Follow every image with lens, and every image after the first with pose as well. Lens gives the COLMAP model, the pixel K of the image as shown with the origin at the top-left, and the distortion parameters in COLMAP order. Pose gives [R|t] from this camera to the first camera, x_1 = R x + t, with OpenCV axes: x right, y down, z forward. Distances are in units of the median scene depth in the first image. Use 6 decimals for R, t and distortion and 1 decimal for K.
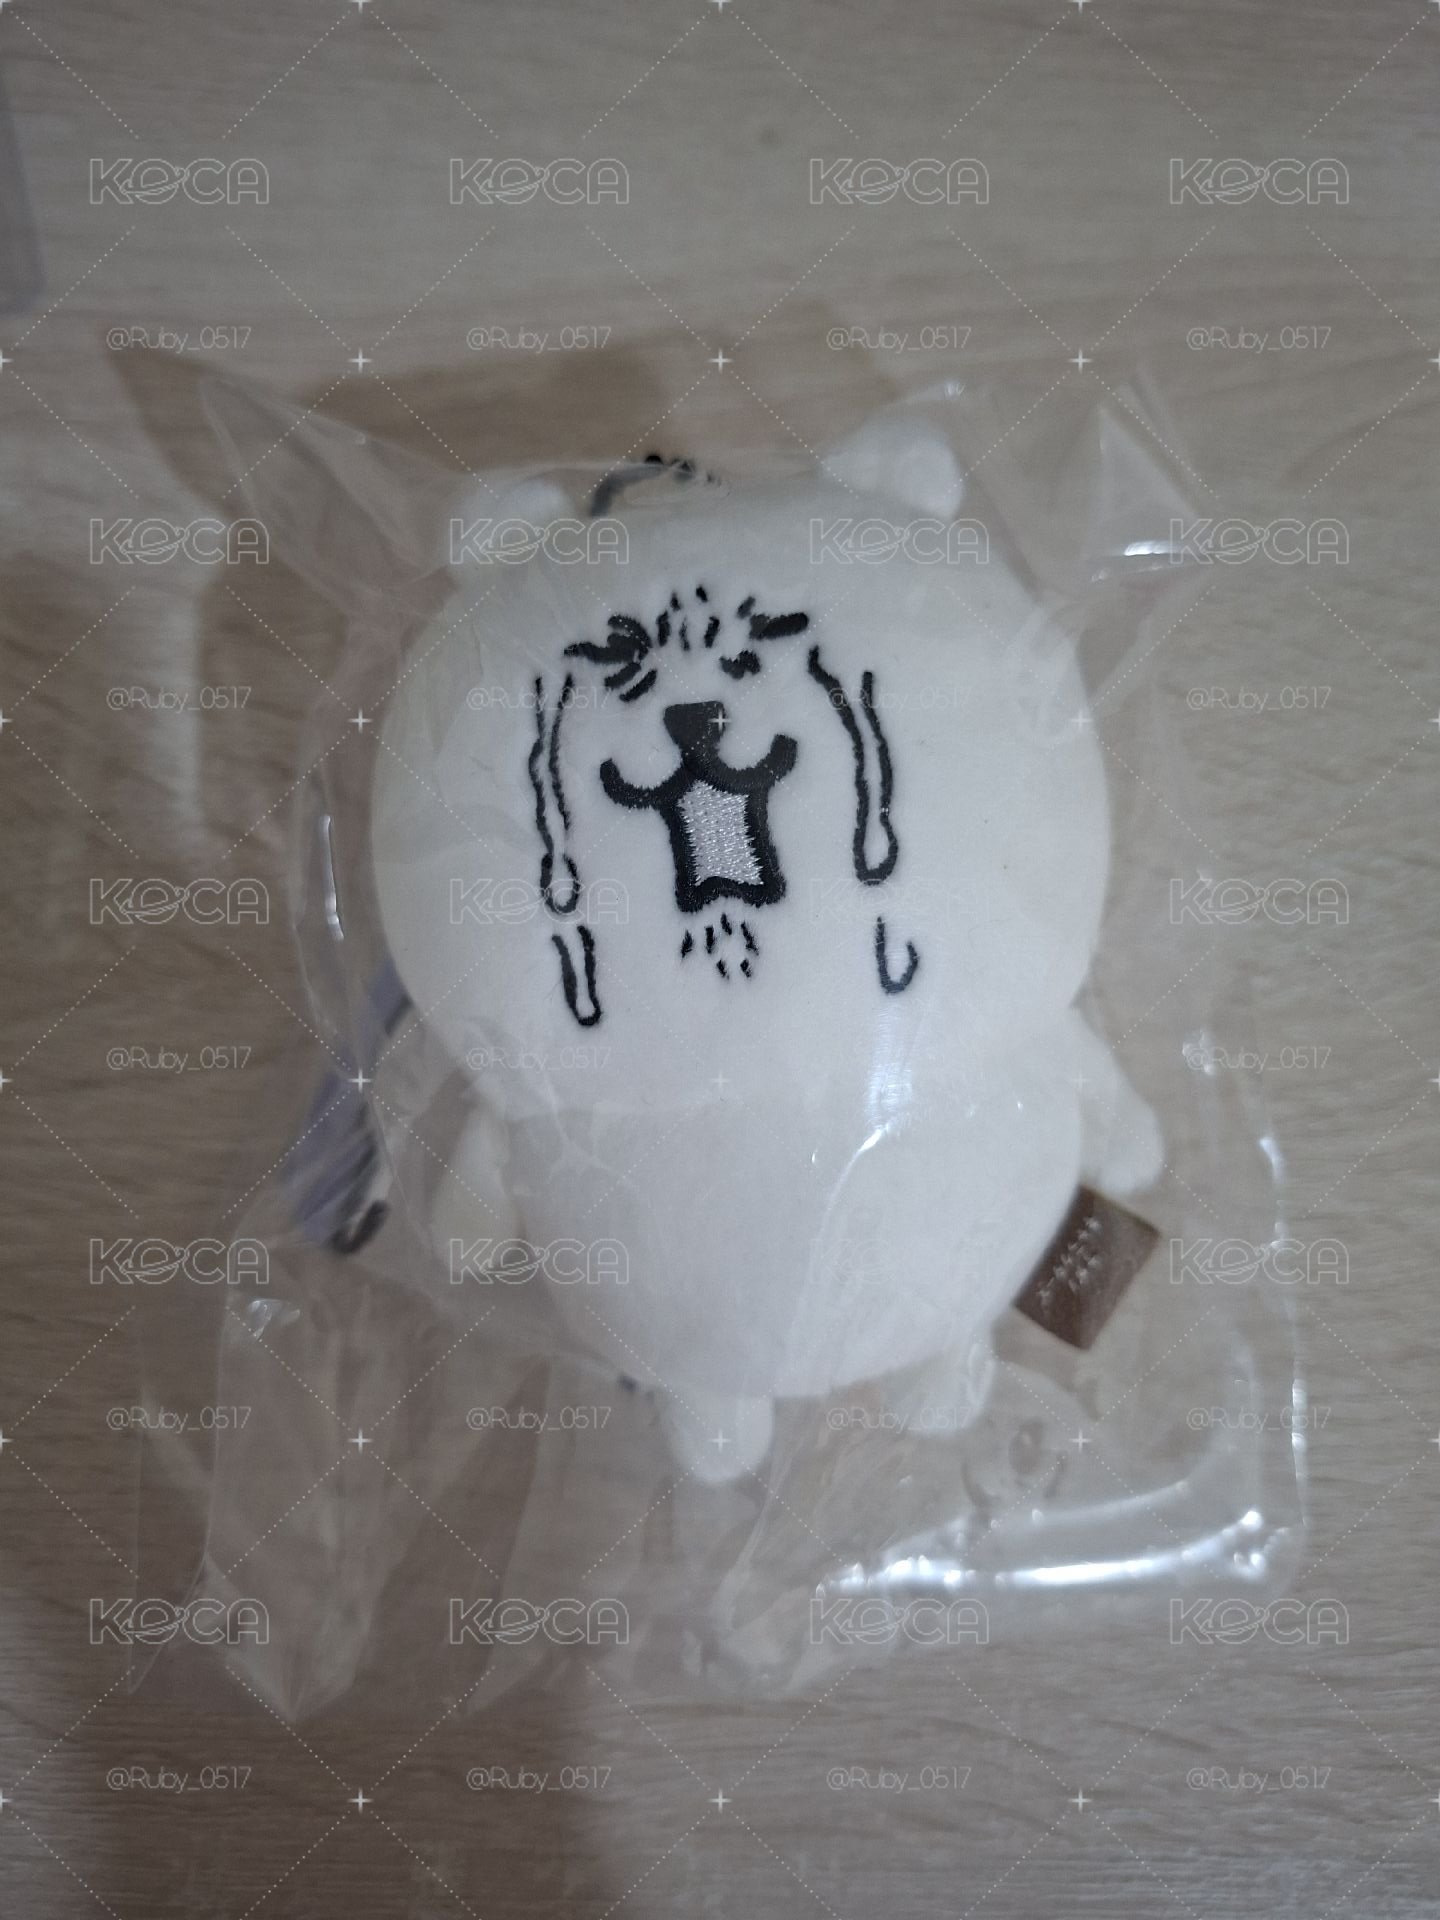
lens RADIAL K [[1295.1, 0, 726.6], [0, 1295.1, 957.9], [0, 0, 1]] dist [0.012546, 0.000750]
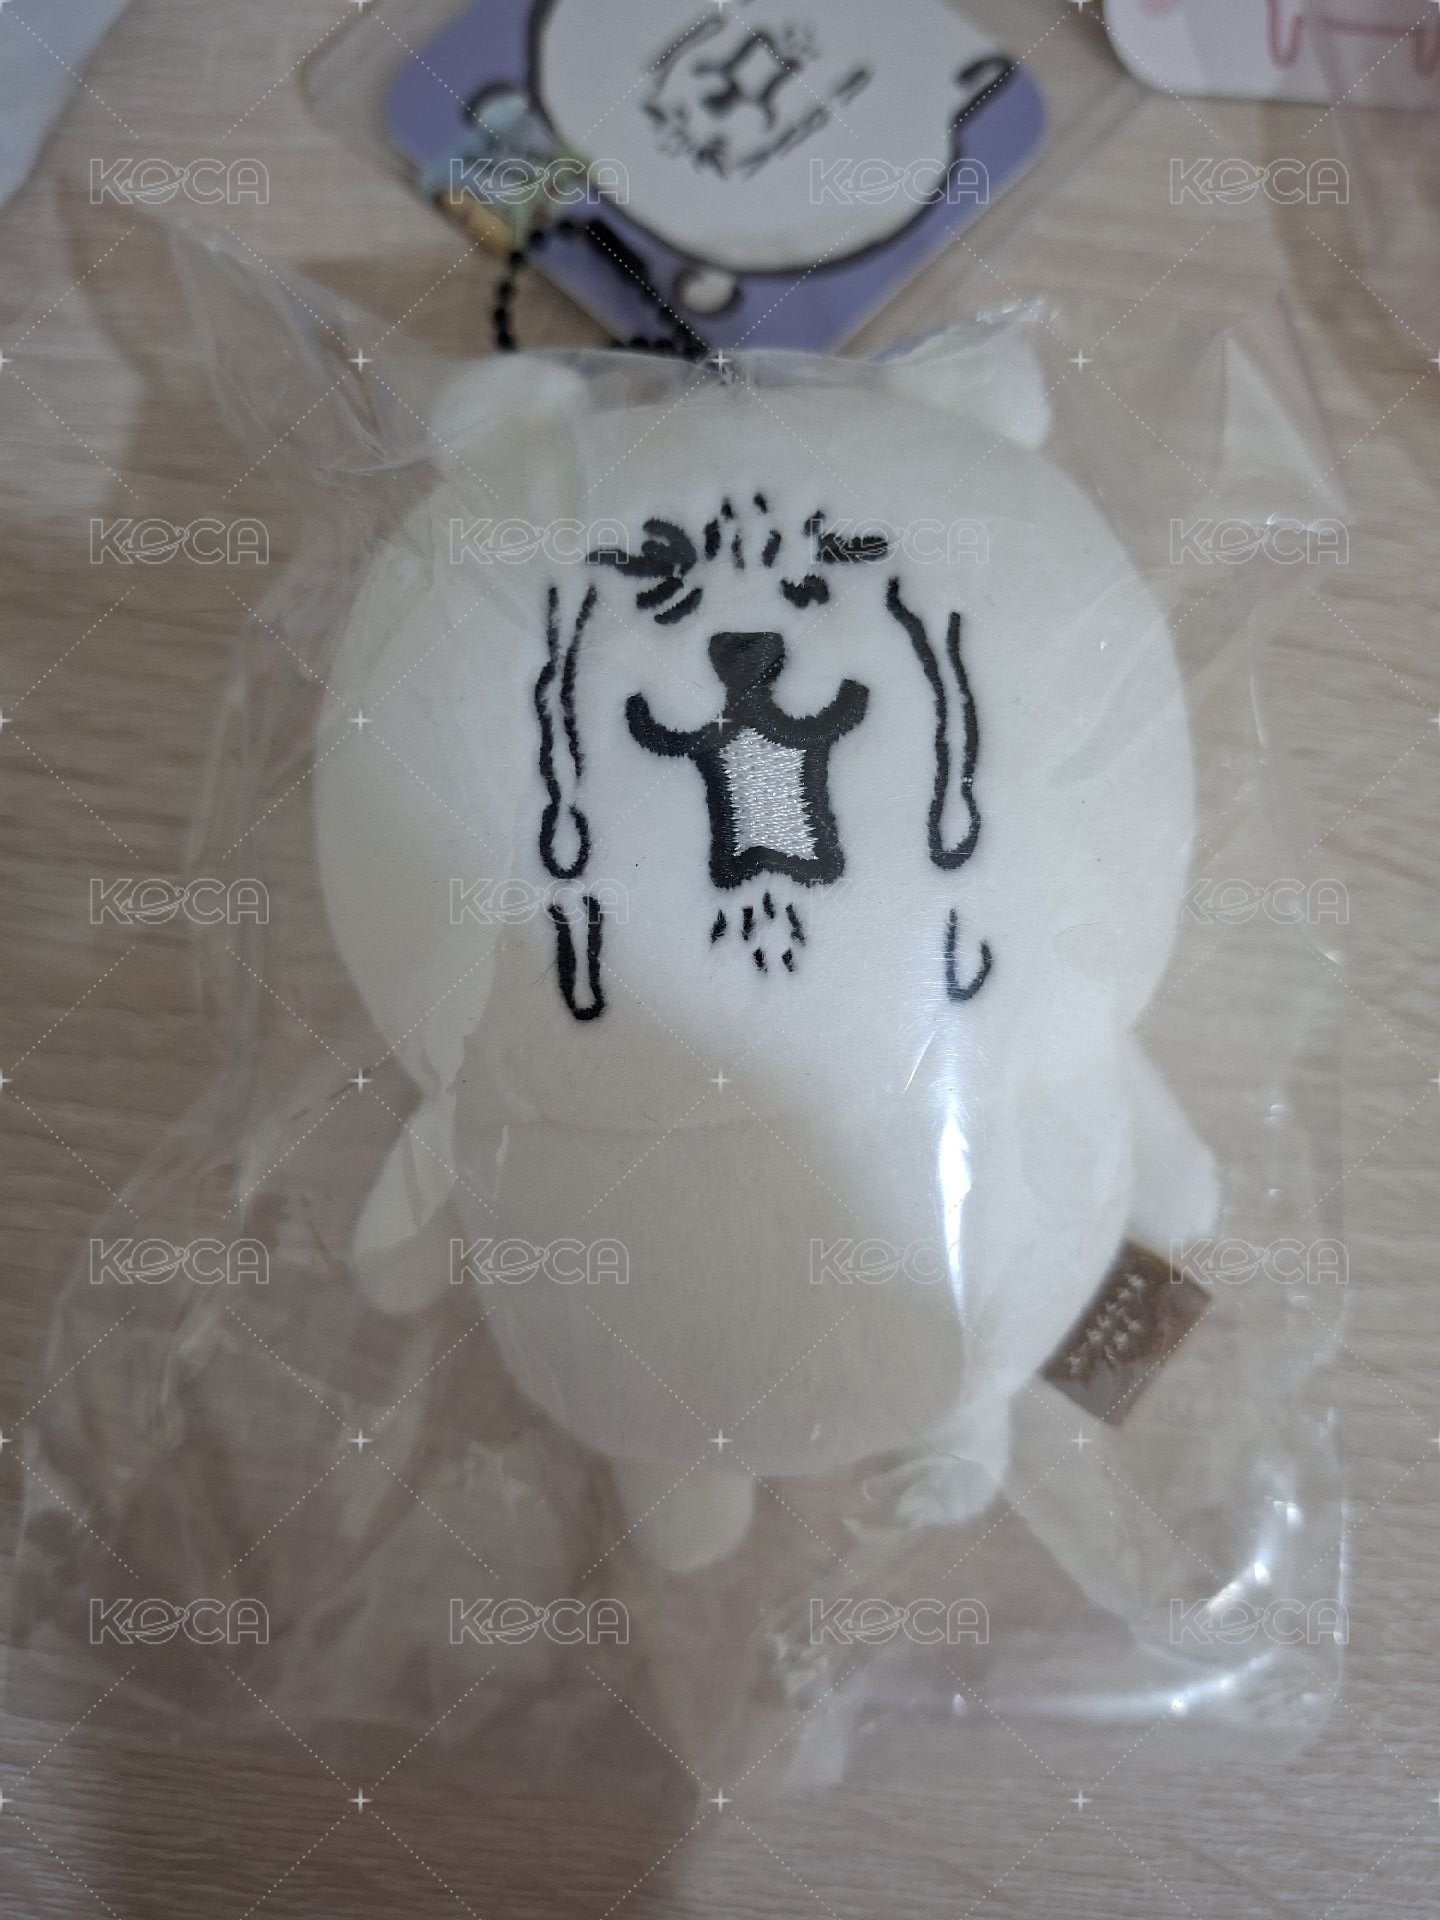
lens RADIAL K [[1295.1, 0, 712.9], [0, 1295.1, 963.4], [0, 0, 1]] dist [0.012546, 0.000750]
pose [[0.993868, 0.061702, 0.091759, -0.107257], [-0.061233, 0.998092, -0.007917, 0.019154], [-0.092073, 0.002249, 0.995750, 0.186691]]
